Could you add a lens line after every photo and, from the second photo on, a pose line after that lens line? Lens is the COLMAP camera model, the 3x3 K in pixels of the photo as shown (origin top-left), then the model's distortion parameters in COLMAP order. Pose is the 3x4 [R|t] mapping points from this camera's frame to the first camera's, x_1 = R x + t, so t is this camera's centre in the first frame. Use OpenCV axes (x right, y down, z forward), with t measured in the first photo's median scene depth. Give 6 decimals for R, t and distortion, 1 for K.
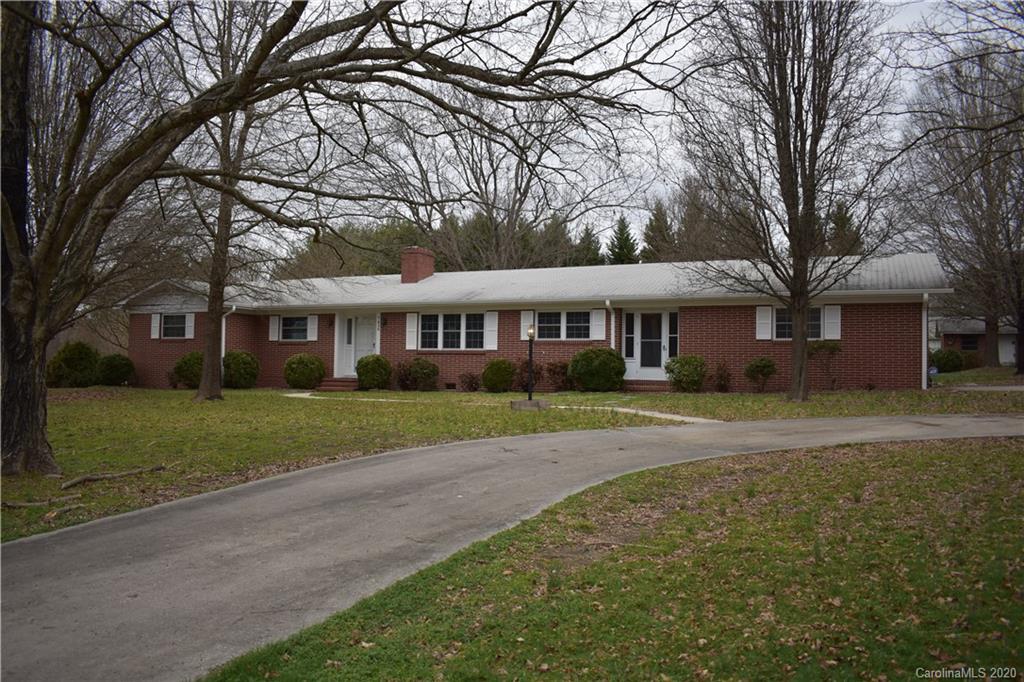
lens RADIAL K [[821.1, 0, 504.3], [0, 821.1, 338.9], [0, 0, 1]] dist [-0.074002, 0.011846]
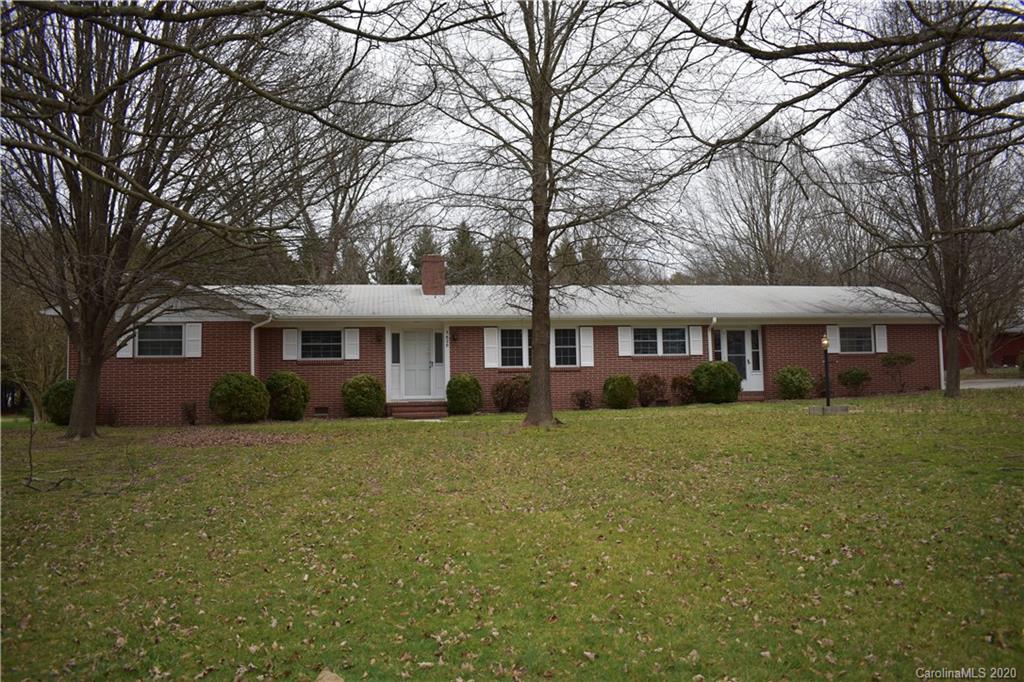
lens RADIAL K [[821.1, 0, 514.4], [0, 821.1, 338.1], [0, 0, 1]] dist [-0.074002, 0.011846]
pose [[0.820109, 0.006368, 0.572171, -0.641333], [0.009343, 0.999656, -0.024518, 0.003054], [-0.572130, 0.025453, 0.819768, 0.245497]]
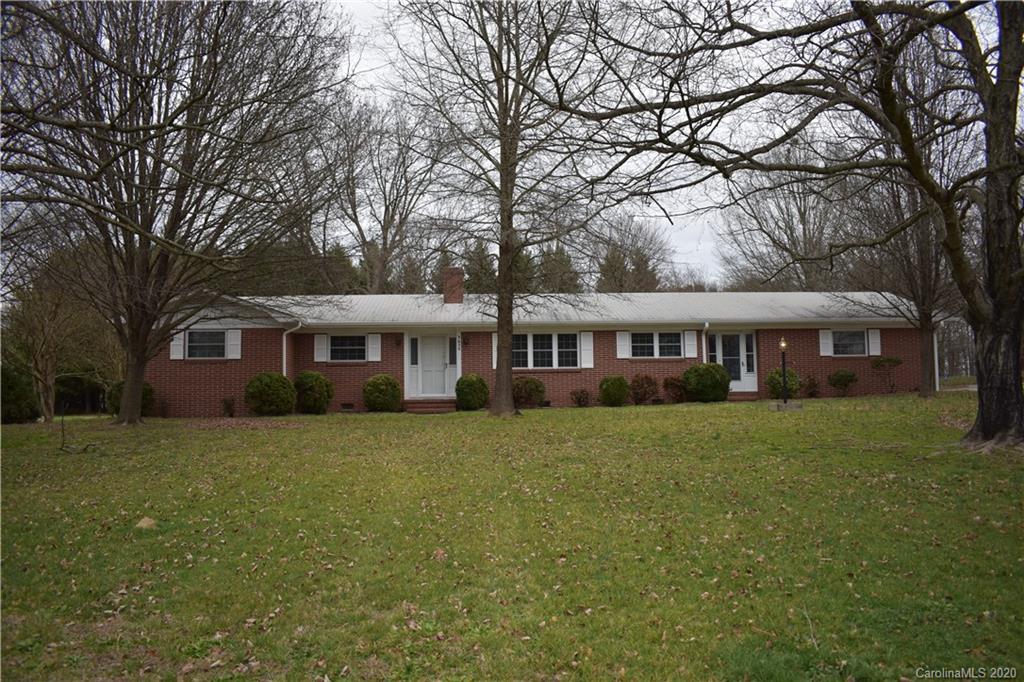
lens RADIAL K [[821.1, 0, 513.2], [0, 821.1, 341.9], [0, 0, 1]] dist [-0.074002, 0.011846]
pose [[0.875997, 0.006376, 0.482274, -0.610718], [0.008567, 0.999549, -0.028775, 0.009522], [-0.482240, 0.029338, 0.875548, 0.109656]]
